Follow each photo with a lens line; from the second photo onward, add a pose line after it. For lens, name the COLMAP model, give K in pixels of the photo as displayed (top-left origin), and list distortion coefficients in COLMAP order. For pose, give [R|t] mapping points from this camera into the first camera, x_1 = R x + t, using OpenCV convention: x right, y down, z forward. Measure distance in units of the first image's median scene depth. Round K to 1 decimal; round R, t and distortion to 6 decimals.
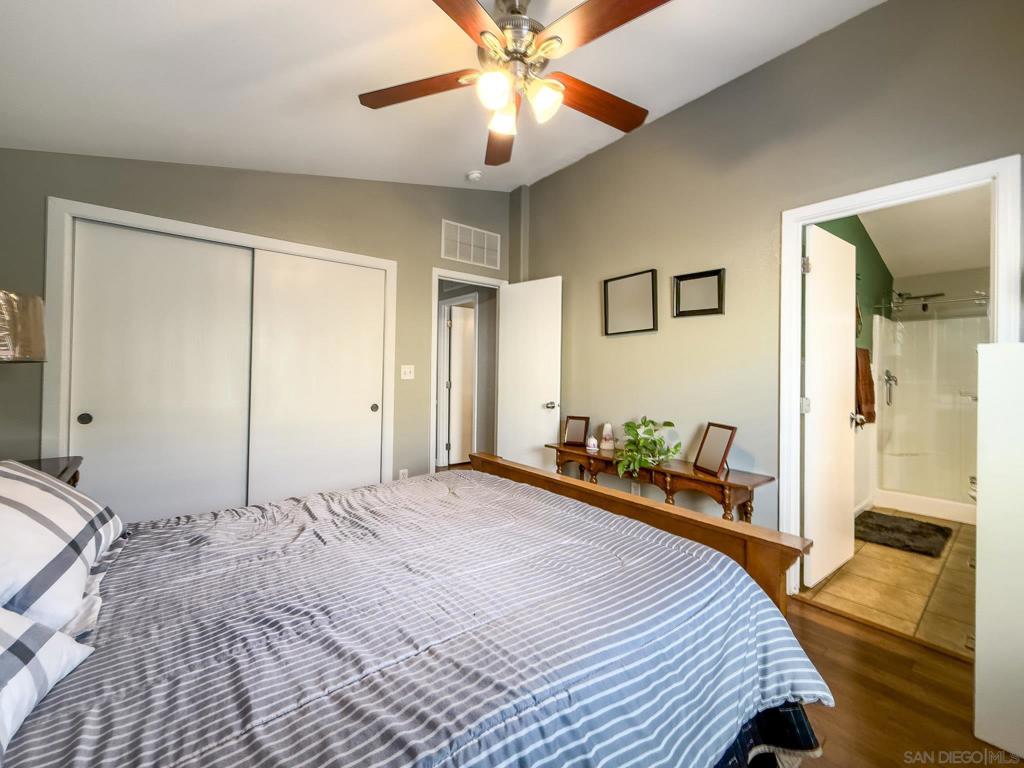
lens RADIAL K [[420.4, 0, 508.8], [0, 420.4, 369.0], [0, 0, 1]] dist [-0.000218, 0.000012]
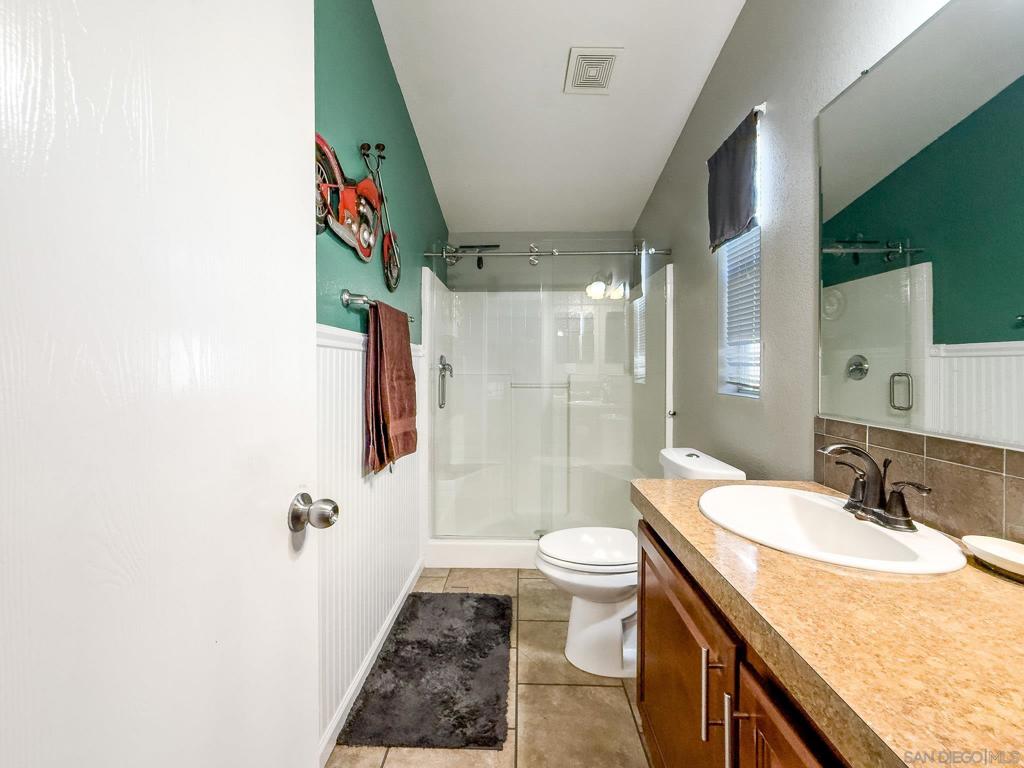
lens RADIAL K [[420.4, 0, 508.8], [0, 420.4, 369.0], [0, 0, 1]] dist [-0.000218, 0.000012]
pose [[0.658534, -0.016266, 0.752375, 0.466839], [0.003695, 0.999824, 0.018381, 0.013031], [-0.752542, -0.009325, 0.658479, 0.476856]]
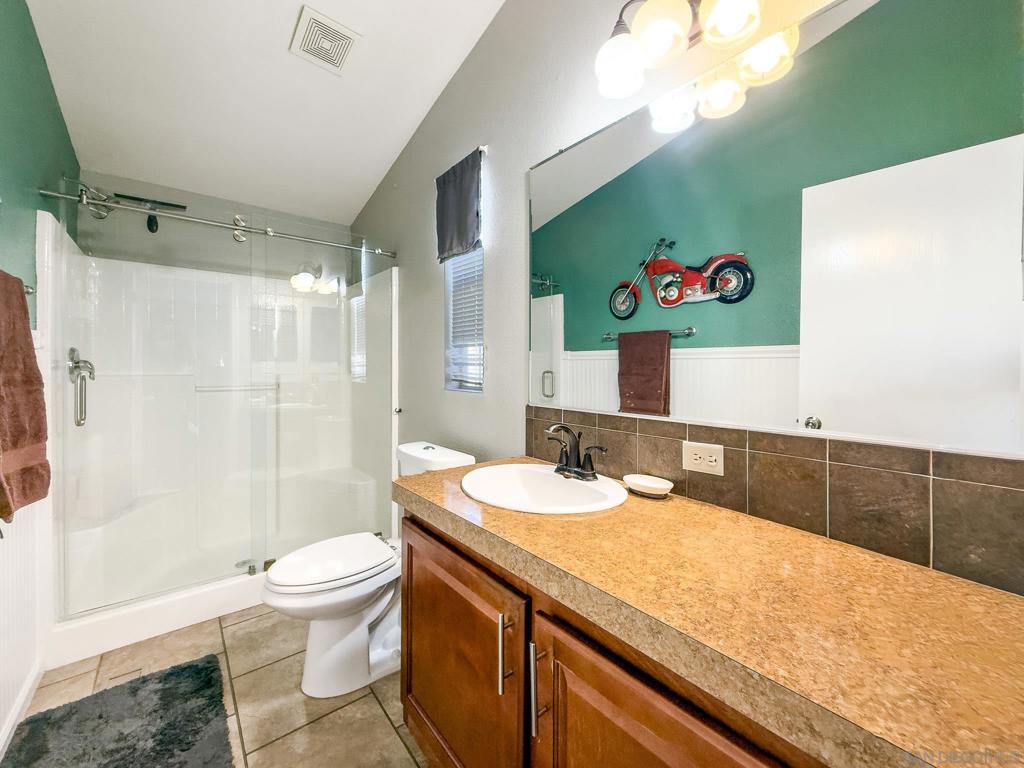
lens RADIAL K [[413.7, 0, 511.0], [0, 413.7, 370.3], [0, 0, 1]] dist [0.000071, 0.000238]
pose [[0.005756, -0.022010, 0.999741, 0.456216], [-0.010022, 0.999706, 0.022067, 0.012965], [-0.999933, -0.010146, 0.005534, 0.526674]]
